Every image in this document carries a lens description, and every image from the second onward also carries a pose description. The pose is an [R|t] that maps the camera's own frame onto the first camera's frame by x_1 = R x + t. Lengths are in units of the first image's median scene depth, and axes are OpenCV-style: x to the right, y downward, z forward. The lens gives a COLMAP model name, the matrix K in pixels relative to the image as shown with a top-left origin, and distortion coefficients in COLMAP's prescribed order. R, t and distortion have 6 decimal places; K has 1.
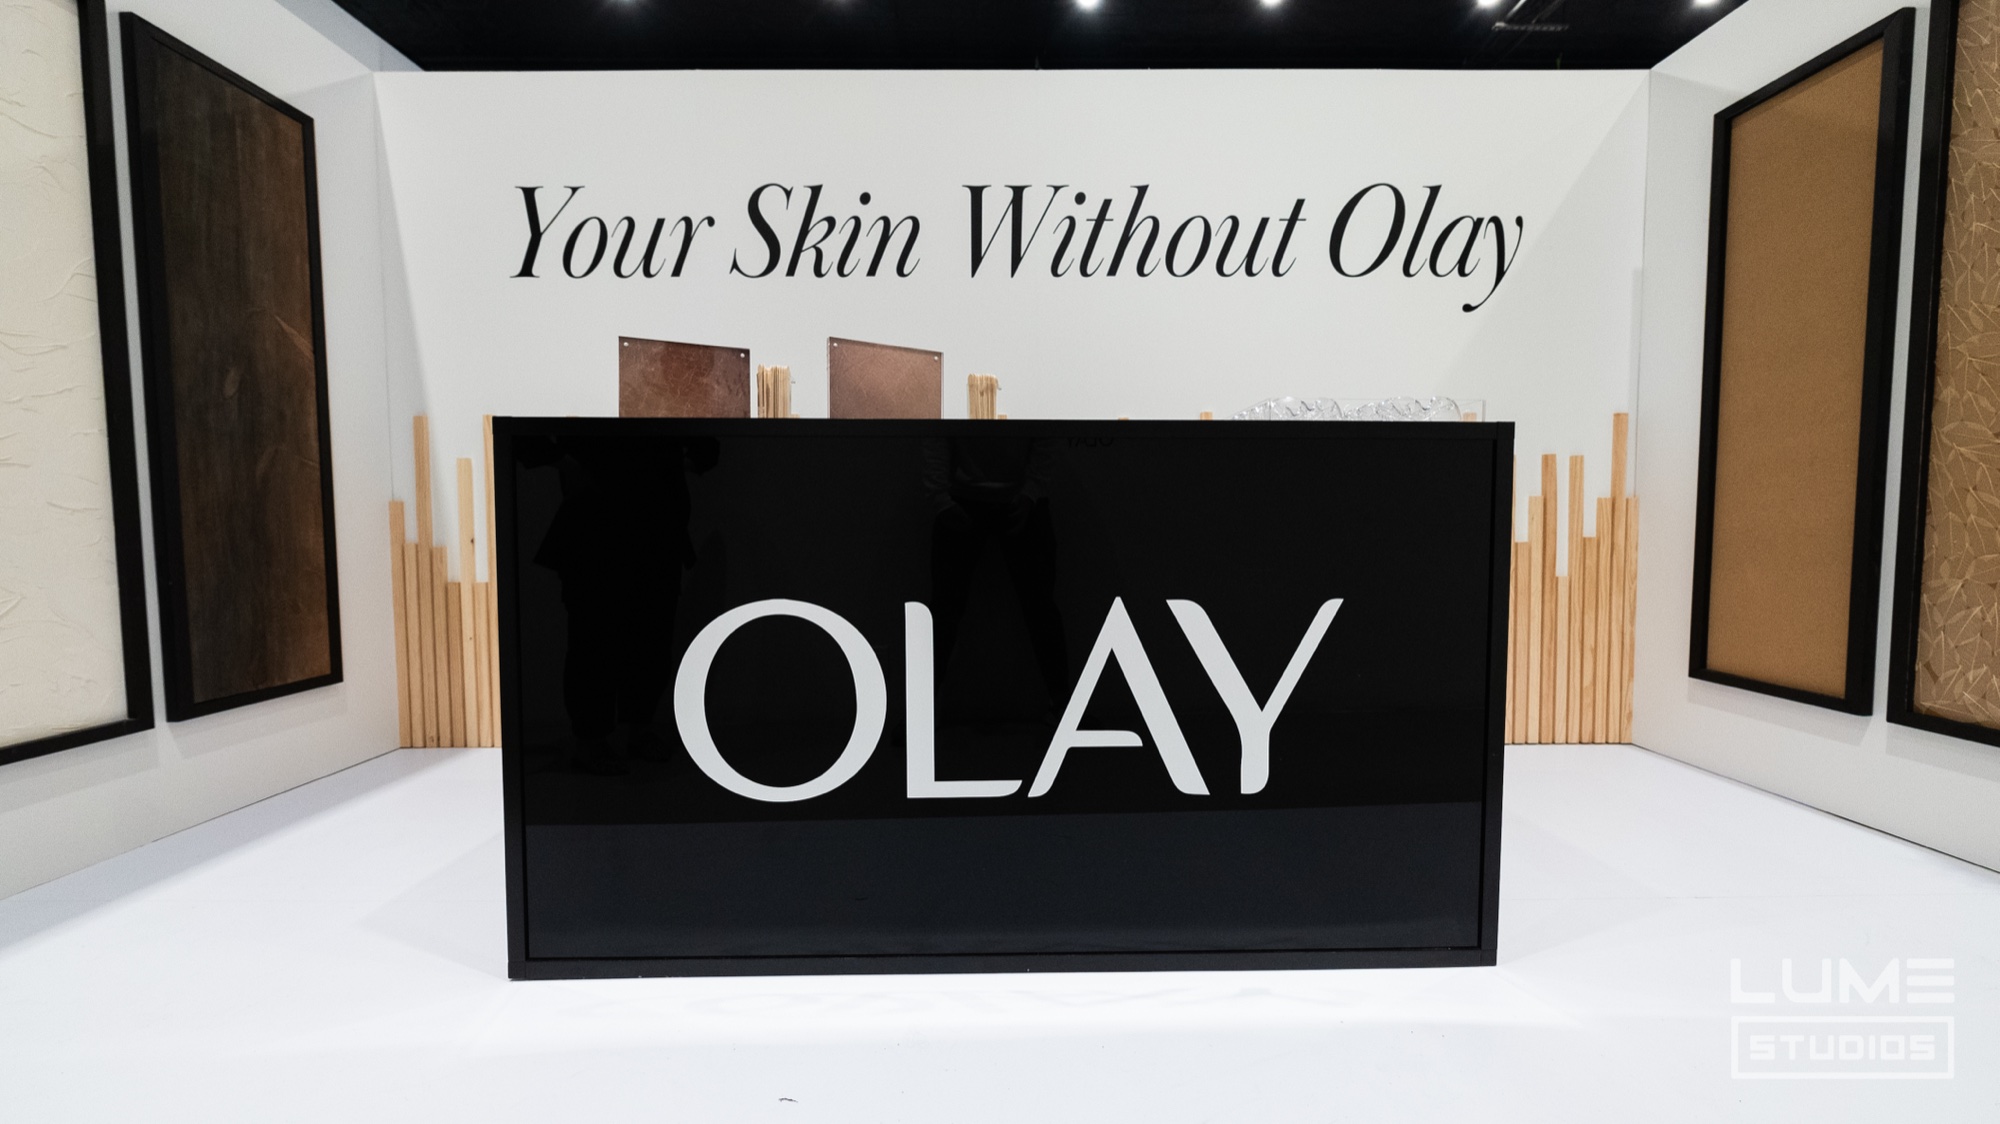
lens RADIAL K [[676.4, 0, 1001.5], [0, 676.4, 561.4], [0, 0, 1]] dist [-0.005271, 0.000663]
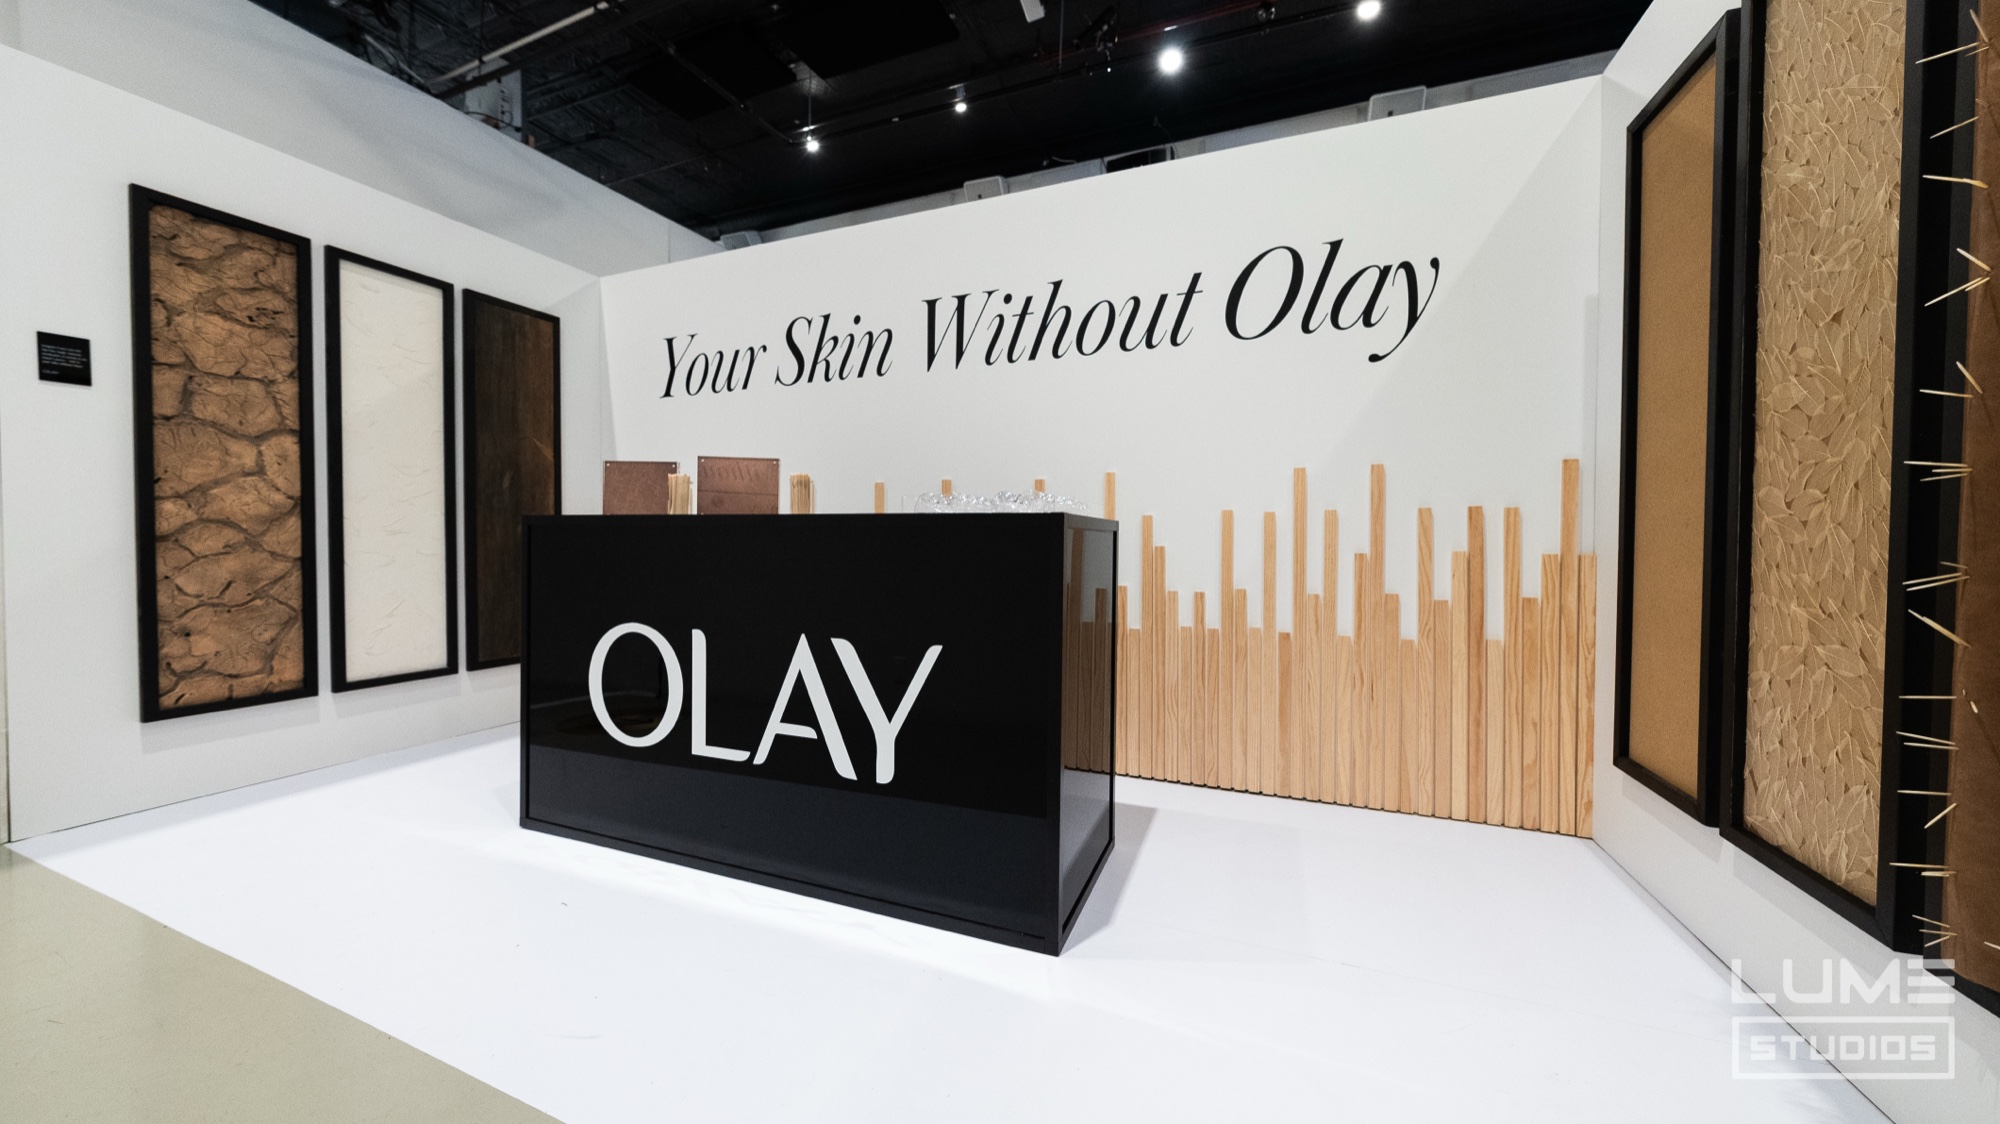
lens RADIAL K [[676.4, 0, 1007.9], [0, 676.4, 561.2], [0, 0, 1]] dist [-0.005271, 0.000663]
pose [[0.924736, 0.019790, -0.380094, 0.585069], [-0.030538, 0.999286, -0.022268, -0.044374], [0.379381, 0.032200, 0.924680, -0.097478]]
